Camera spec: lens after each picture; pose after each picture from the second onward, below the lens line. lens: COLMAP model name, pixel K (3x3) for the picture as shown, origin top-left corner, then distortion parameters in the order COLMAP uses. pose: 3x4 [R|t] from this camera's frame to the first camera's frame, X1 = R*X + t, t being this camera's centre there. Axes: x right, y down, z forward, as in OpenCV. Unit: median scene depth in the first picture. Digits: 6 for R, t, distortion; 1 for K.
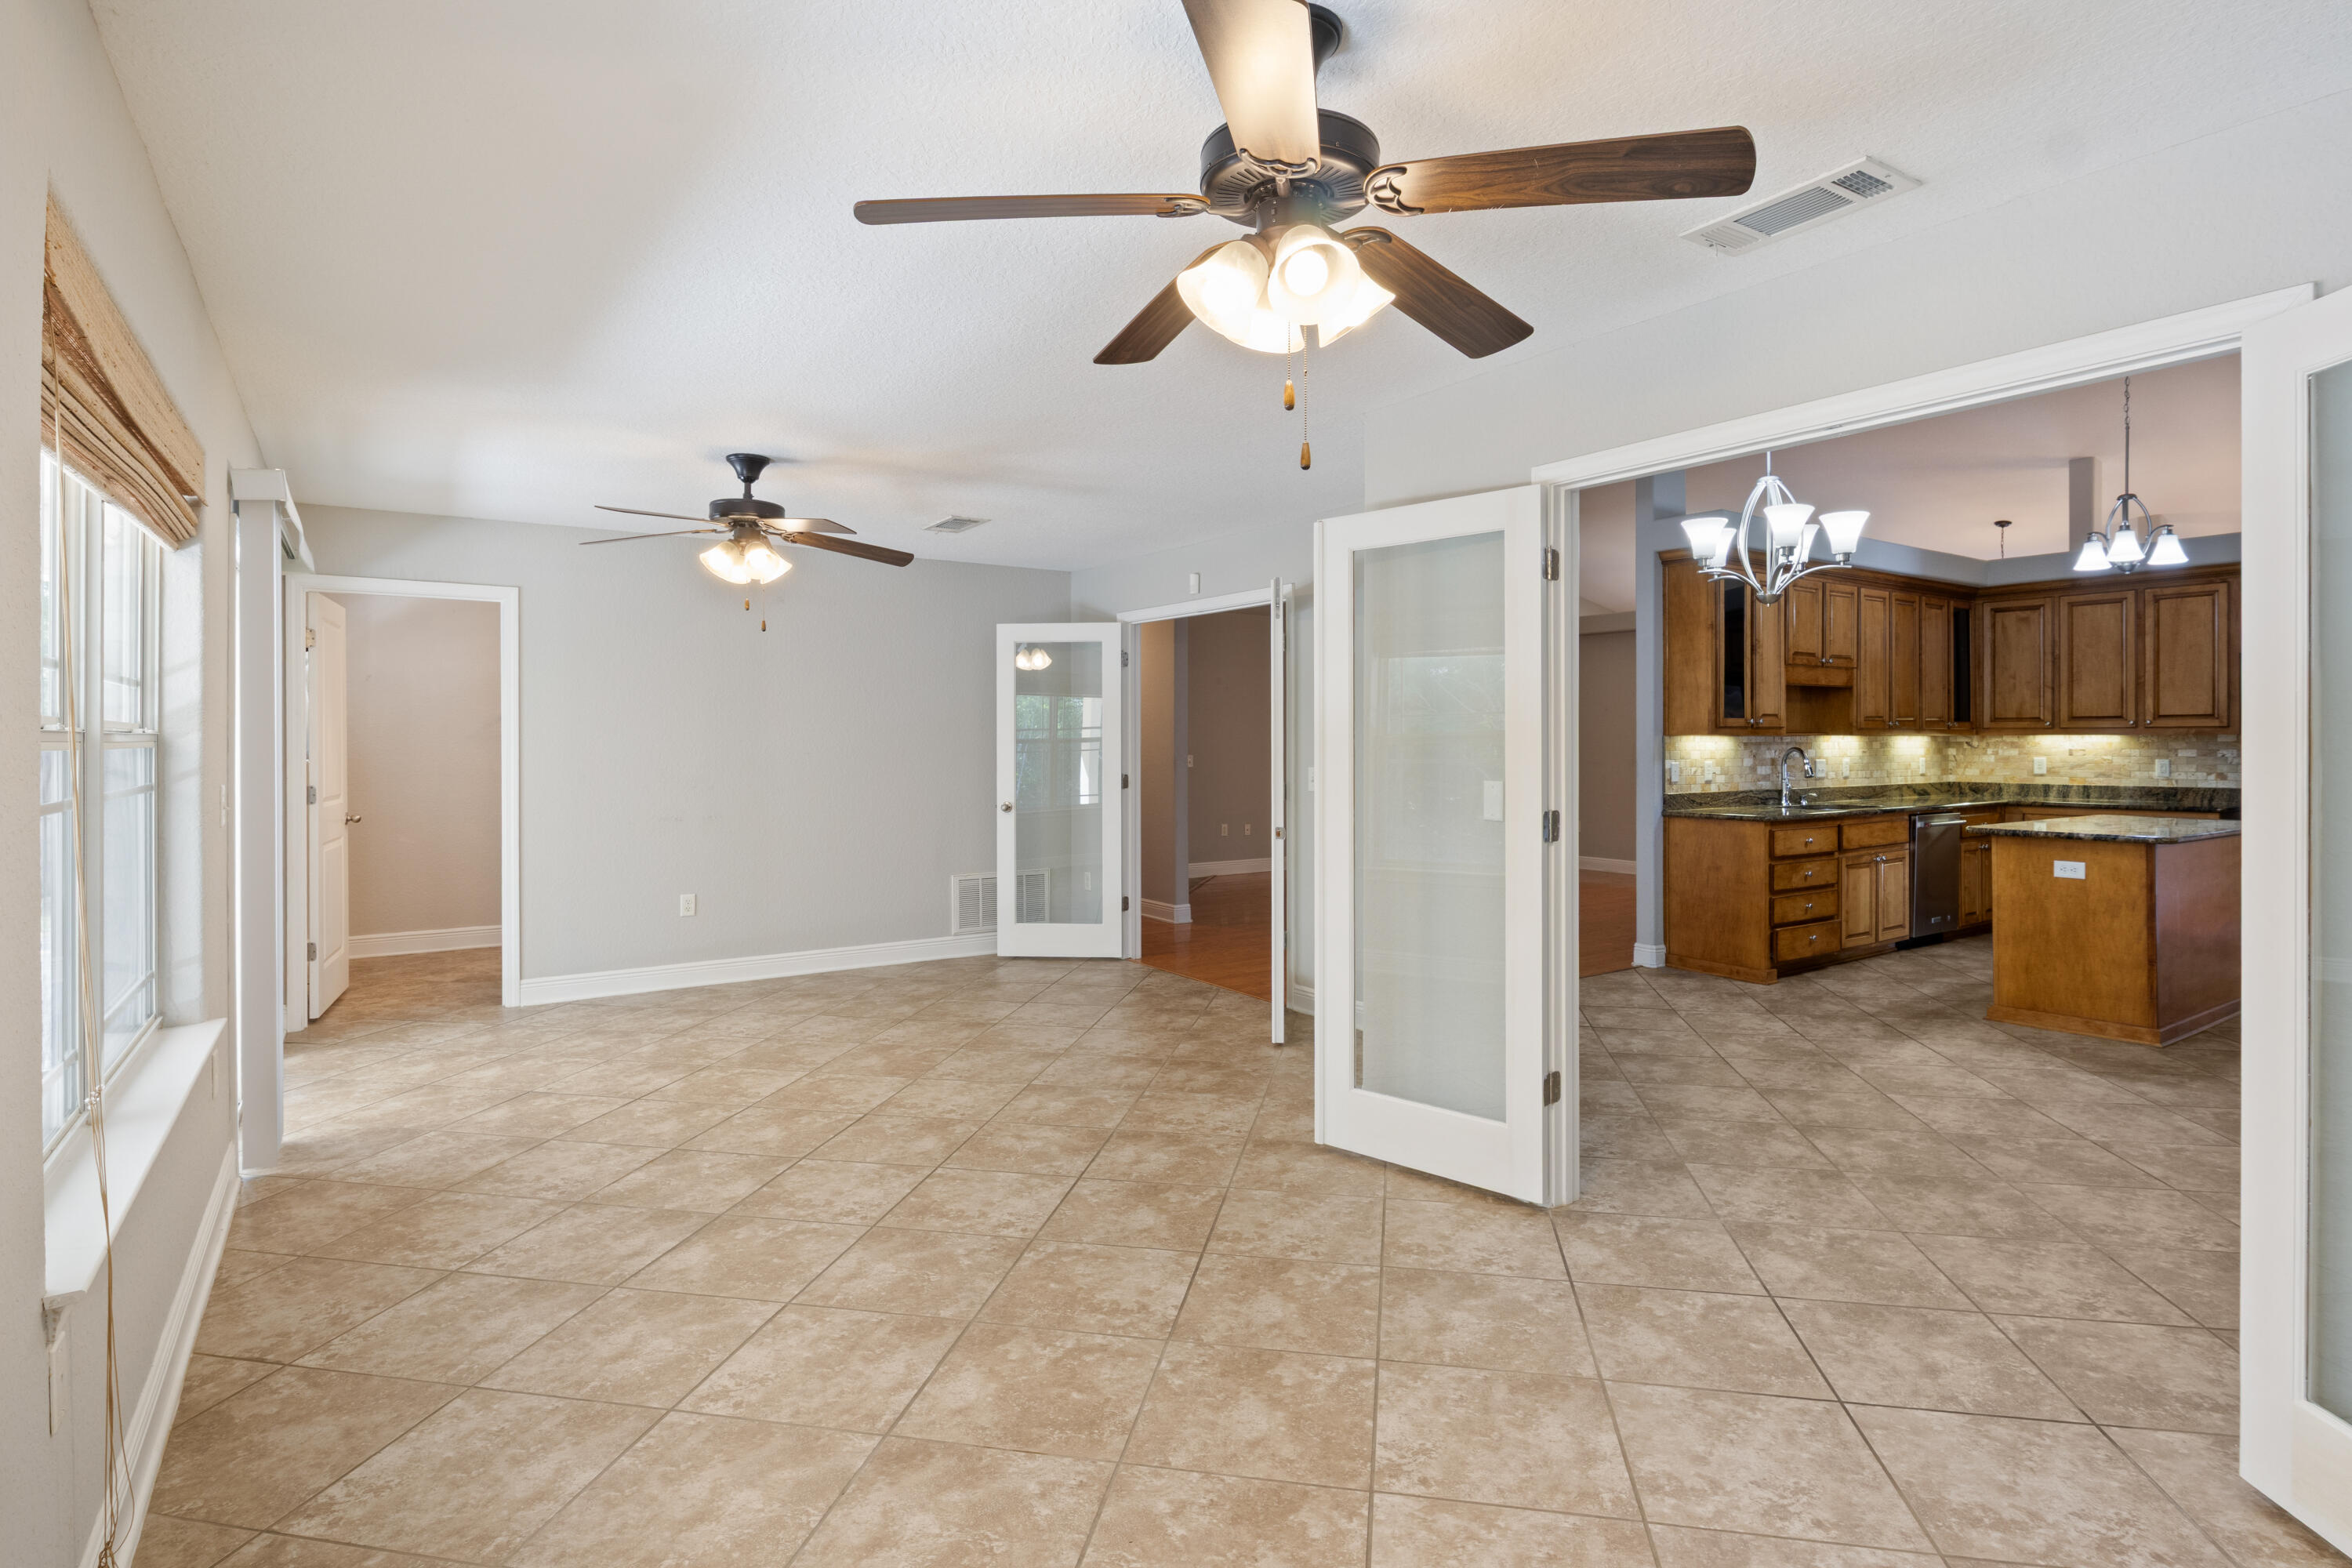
lens RADIAL K [[1181.7, 0, 1175.1], [0, 1181.7, 746.5], [0, 0, 1]] dist [-0.002452, -0.003498]
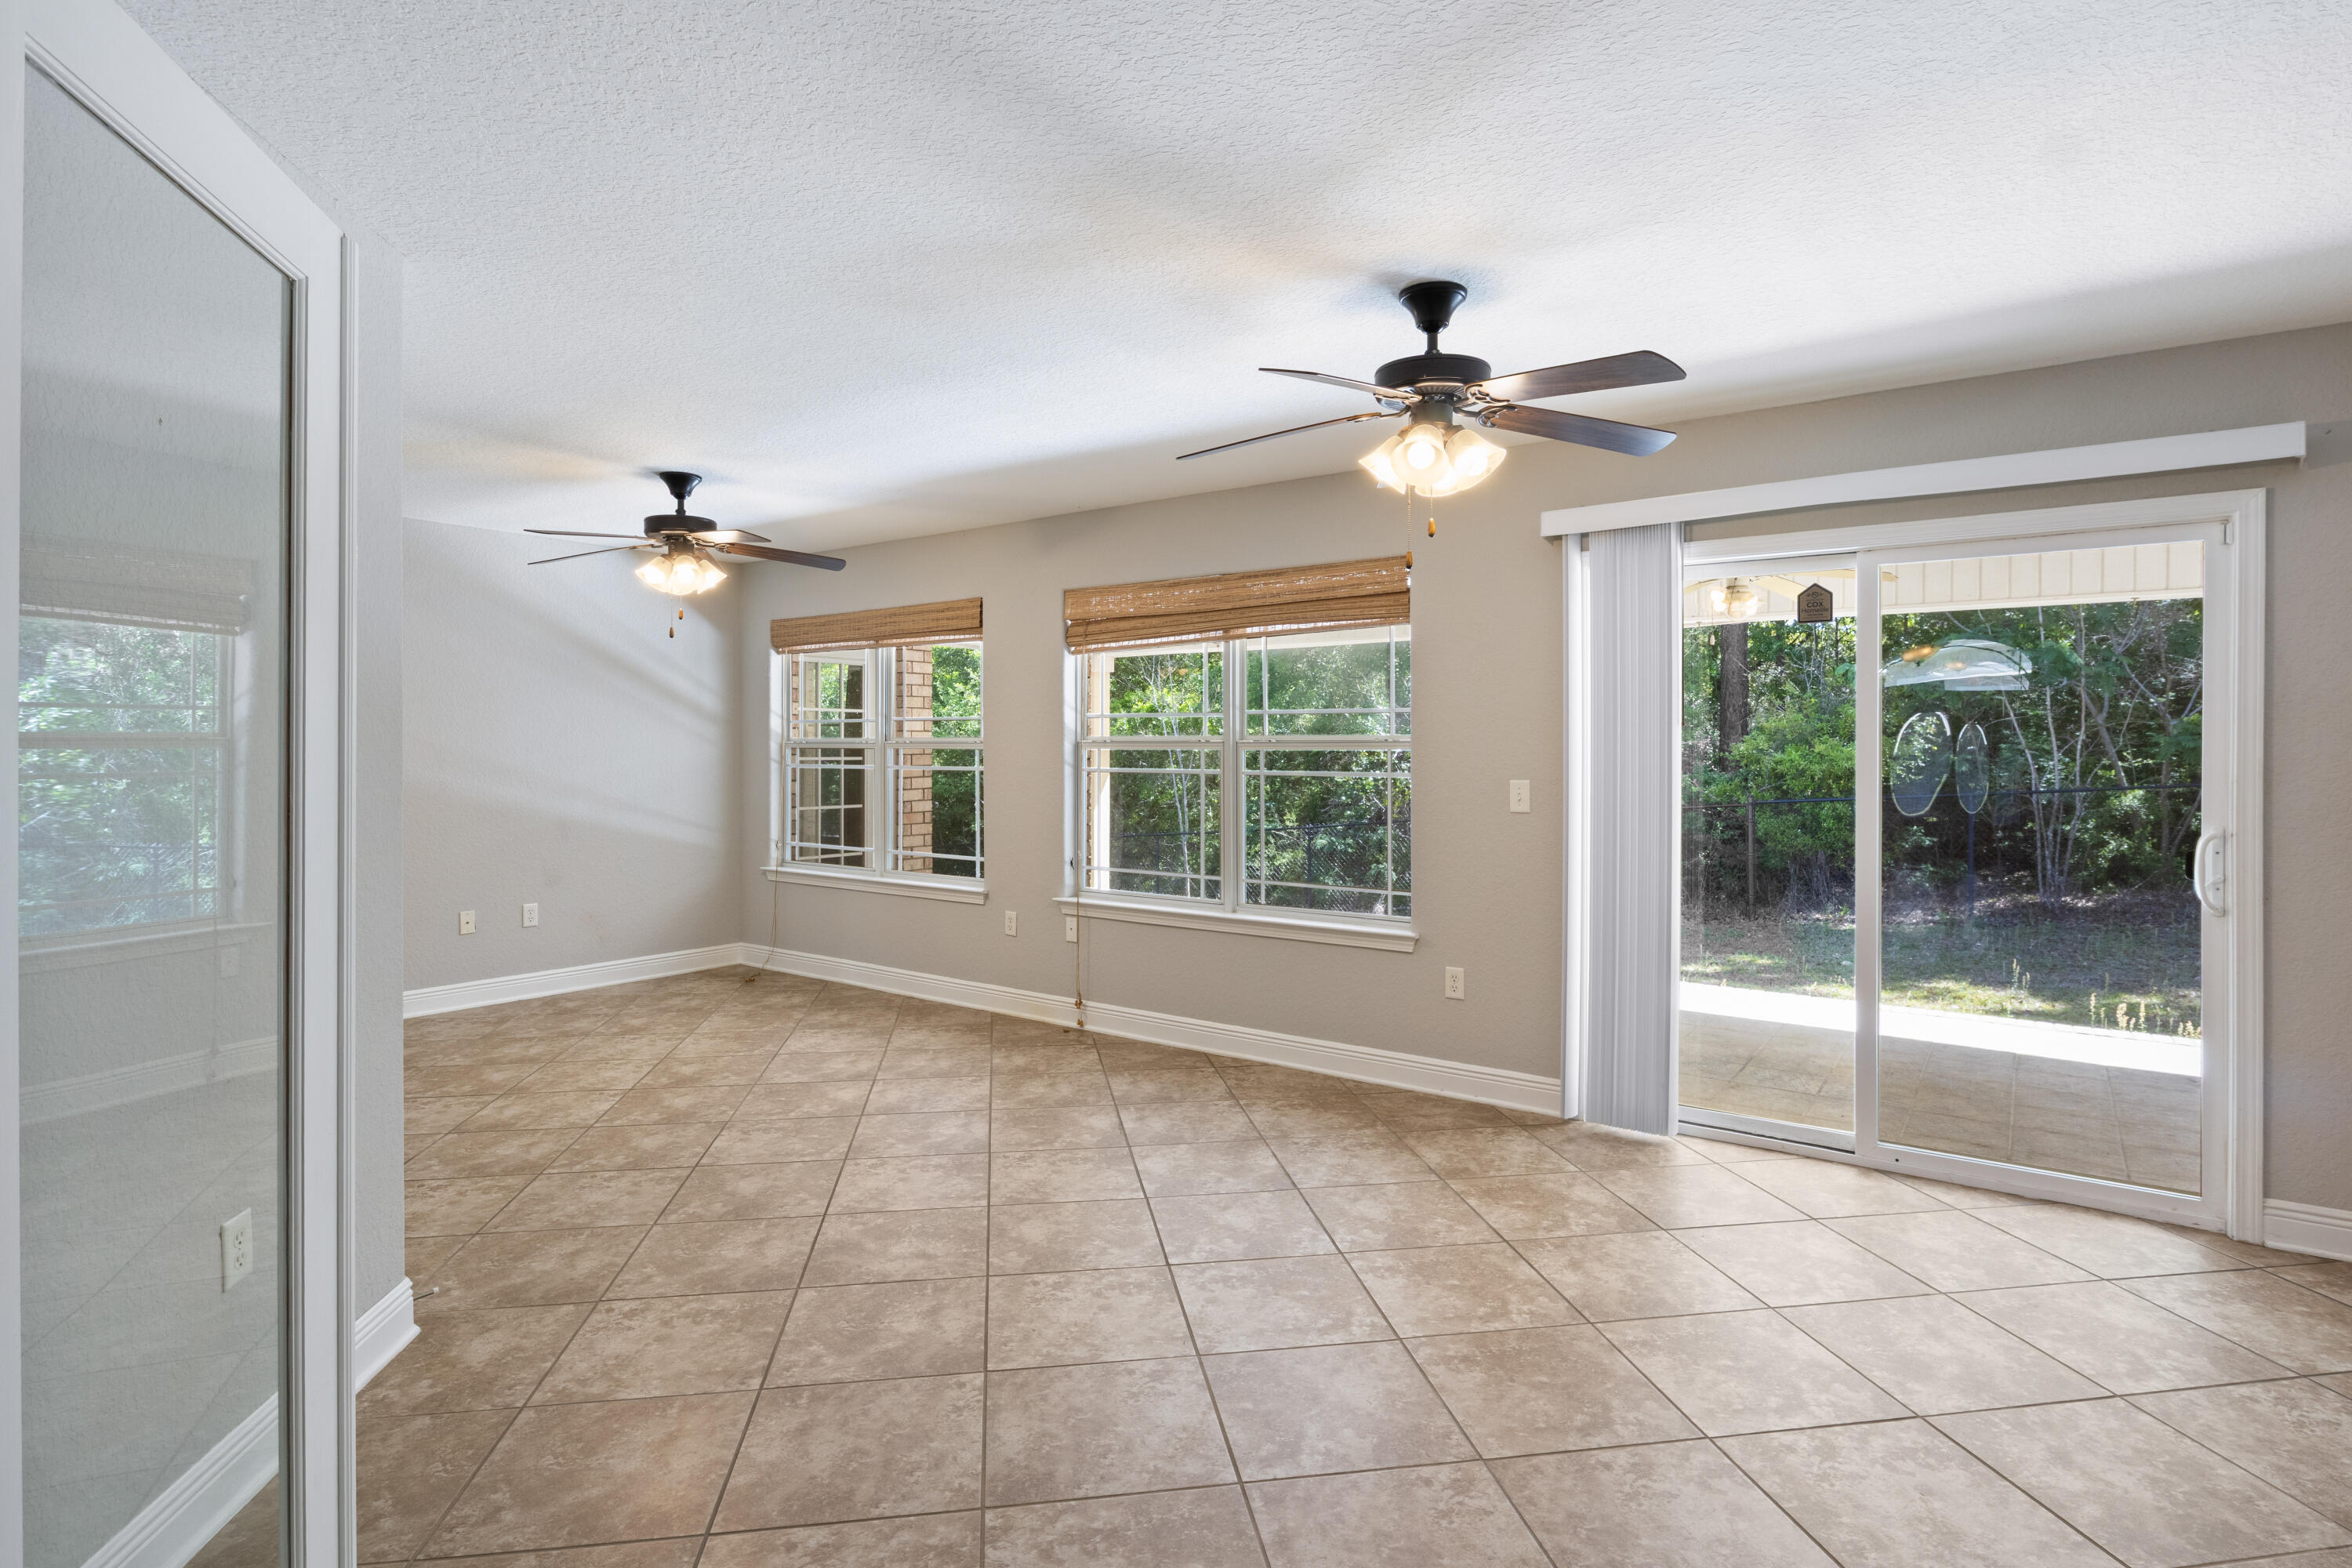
lens RADIAL K [[1181.7, 0, 1177.5], [0, 1181.7, 746.0], [0, 0, 1]] dist [-0.002452, -0.003498]
pose [[-0.941912, -0.001408, -0.335858, -0.020183], [-0.002384, 0.999994, 0.002494, -0.003973], [0.335852, 0.003150, -0.941909, 1.331189]]
